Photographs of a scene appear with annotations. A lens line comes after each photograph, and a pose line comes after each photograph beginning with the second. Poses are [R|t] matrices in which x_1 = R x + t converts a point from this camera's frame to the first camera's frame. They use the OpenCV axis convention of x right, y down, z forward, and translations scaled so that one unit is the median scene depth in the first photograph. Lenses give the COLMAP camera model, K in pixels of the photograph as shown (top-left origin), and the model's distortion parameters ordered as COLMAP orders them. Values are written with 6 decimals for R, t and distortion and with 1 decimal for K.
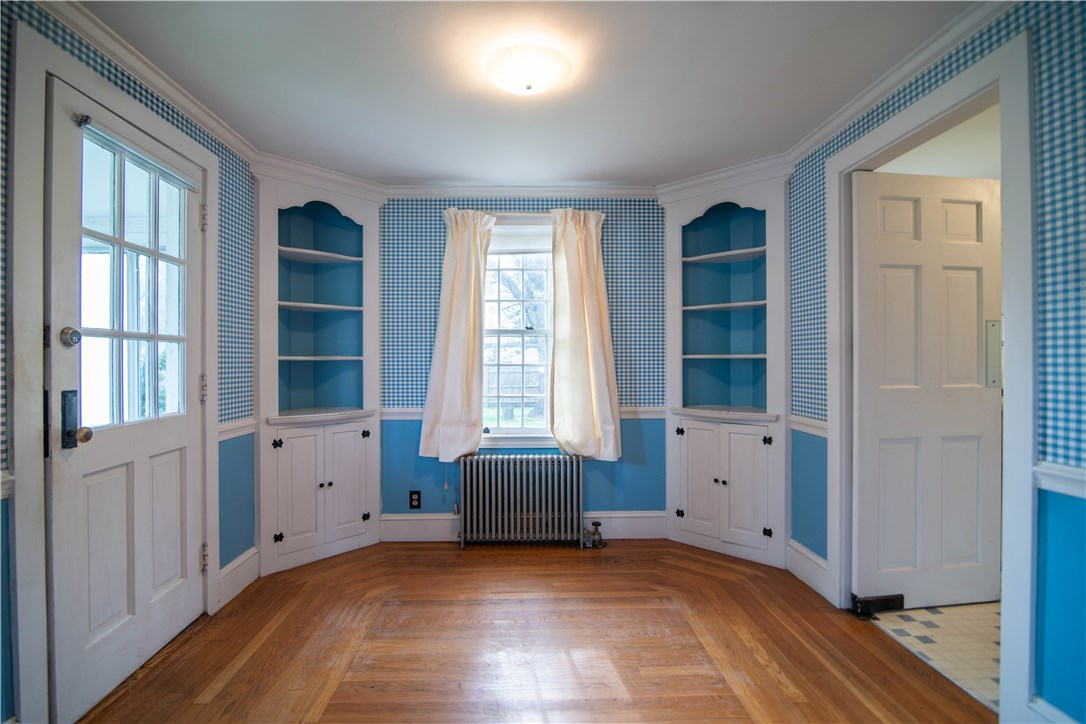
lens RADIAL K [[529.4, 0, 535.5], [0, 529.4, 358.3], [0, 0, 1]] dist [-0.020372, 0.001717]
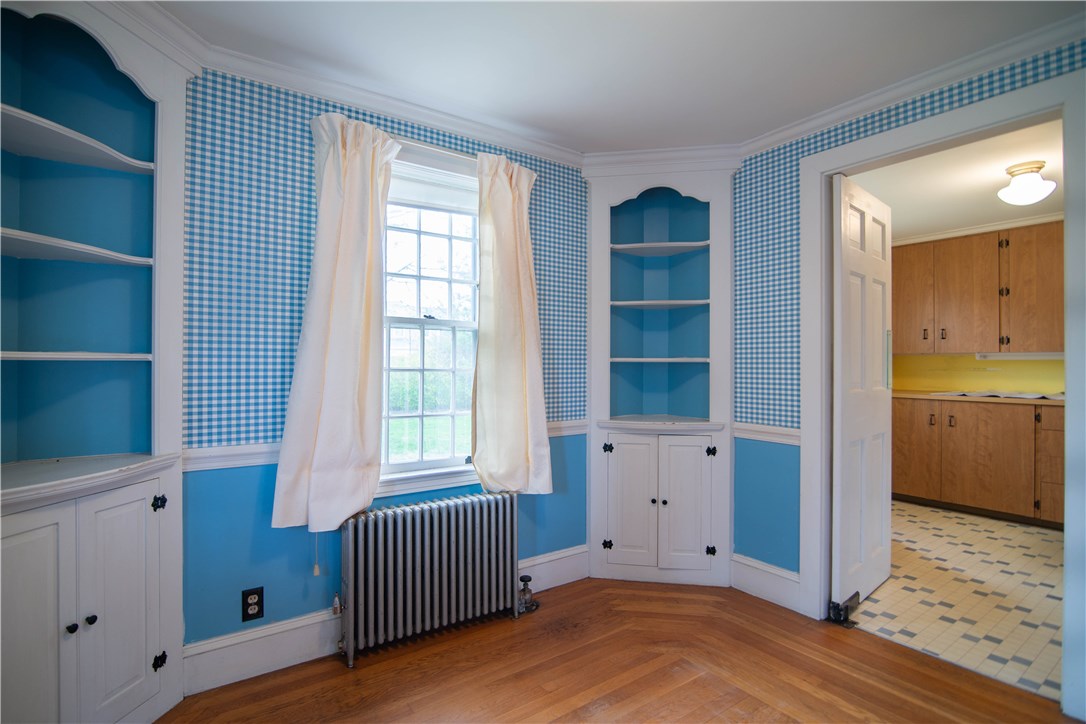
lens RADIAL K [[529.4, 0, 523.9], [0, 529.4, 359.6], [0, 0, 1]] dist [-0.020372, 0.001717]
pose [[0.829194, 0.009652, 0.558877, -0.316689], [-0.007305, 0.999953, -0.006431, 0.003161], [-0.558913, 0.001250, 0.829225, 0.374851]]
